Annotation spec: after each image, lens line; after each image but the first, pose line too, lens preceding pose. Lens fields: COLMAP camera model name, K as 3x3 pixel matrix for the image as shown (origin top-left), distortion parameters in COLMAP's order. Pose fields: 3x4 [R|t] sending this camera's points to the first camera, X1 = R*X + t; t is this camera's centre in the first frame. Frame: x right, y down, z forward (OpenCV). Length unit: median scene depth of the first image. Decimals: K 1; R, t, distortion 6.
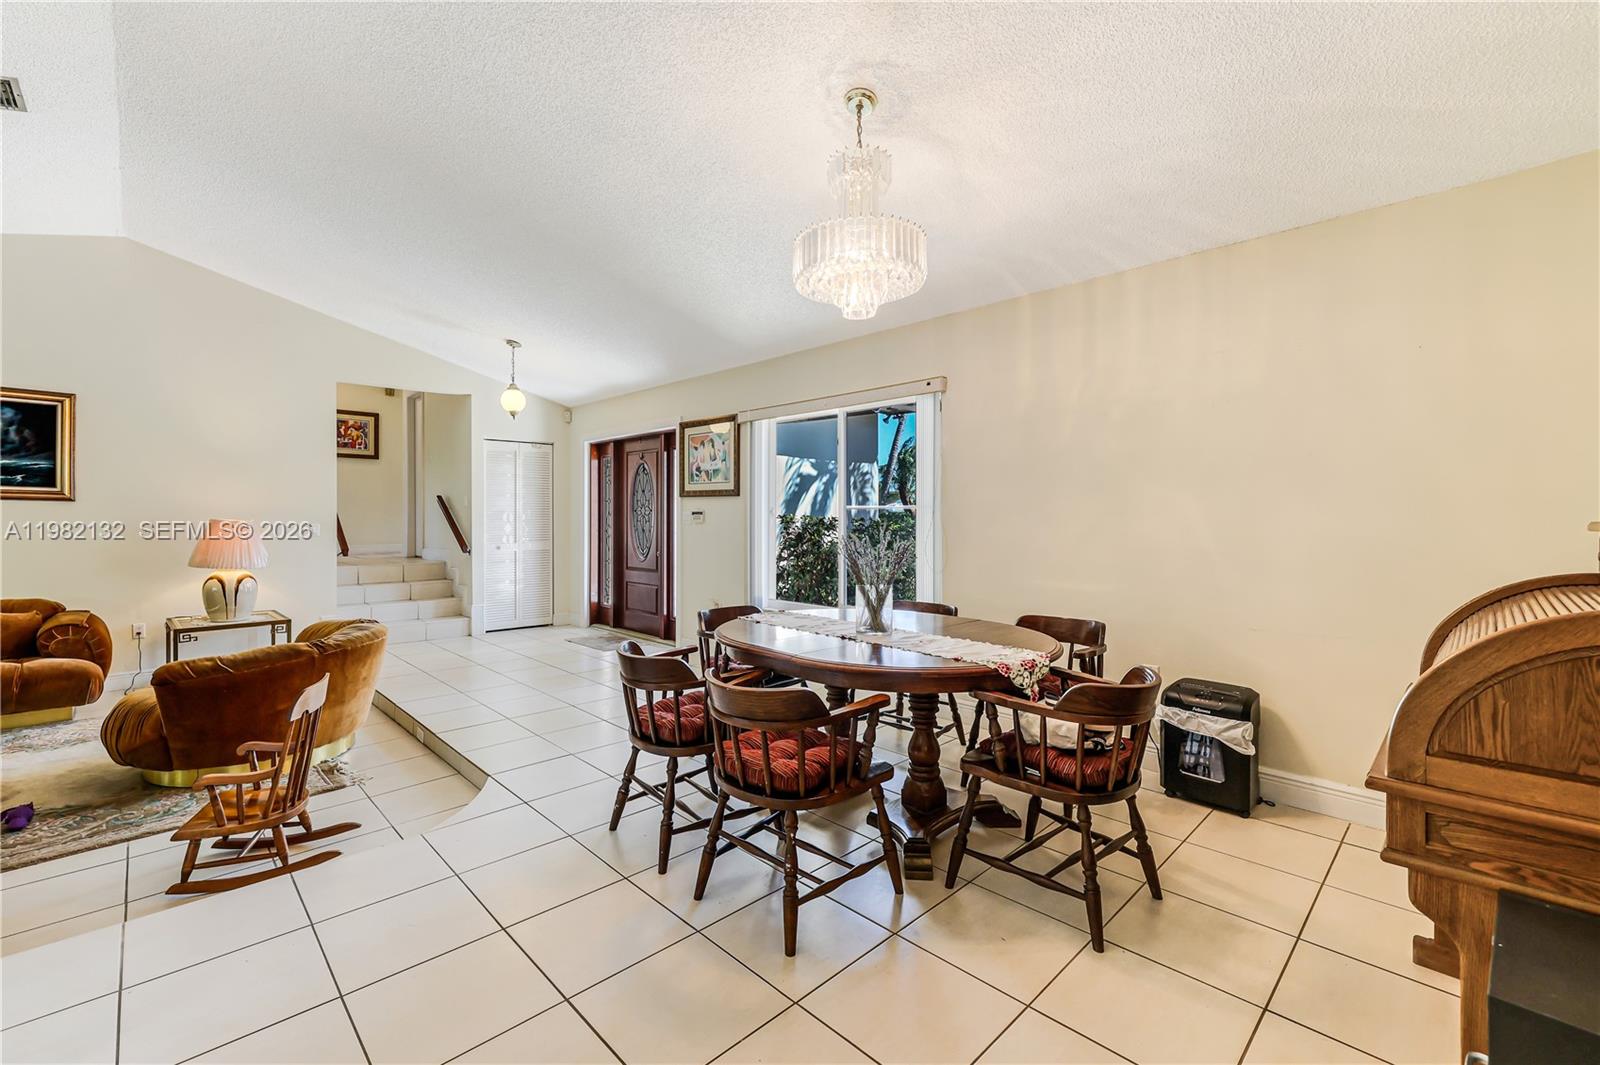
lens RADIAL K [[674.3, 0, 774.8], [0, 674.3, 516.9], [0, 0, 1]] dist [0.003478, -0.000387]
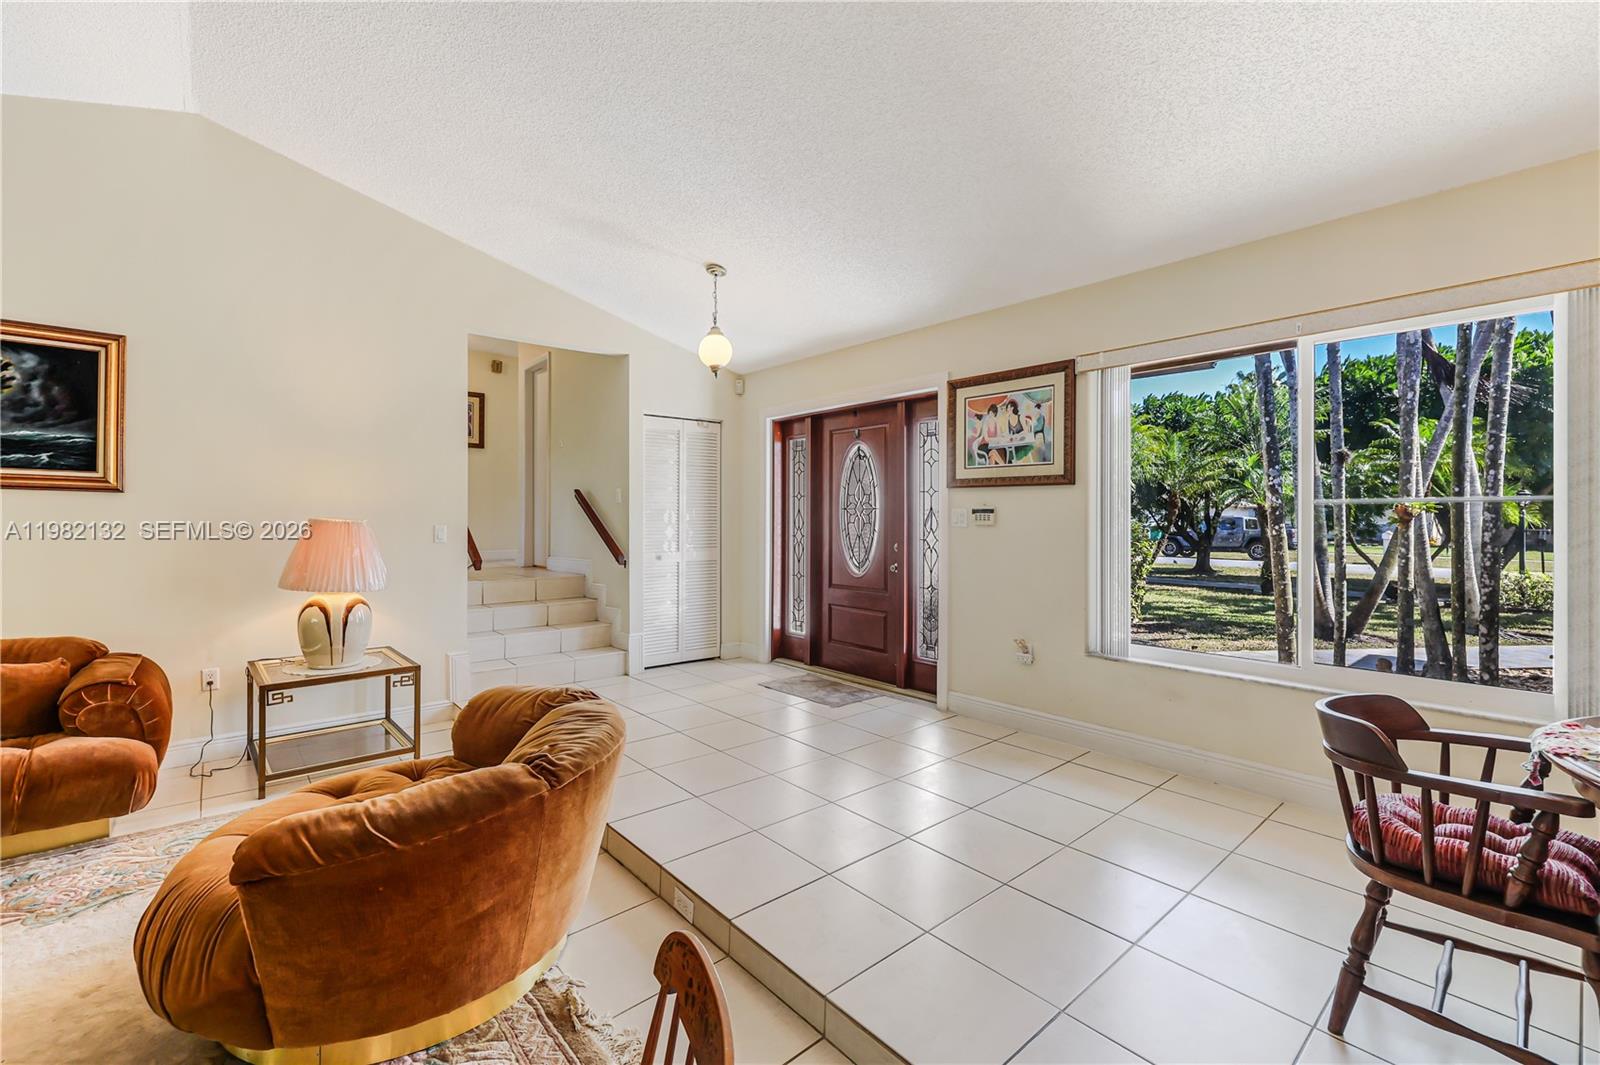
lens RADIAL K [[674.3, 0, 771.1], [0, 674.3, 513.9], [0, 0, 1]] dist [0.003478, -0.000387]
pose [[0.997880, 0.000921, -0.065078, -0.316868], [-0.001406, 0.999972, -0.007402, 0.002760], [0.065069, 0.007478, 0.997853, 0.339410]]
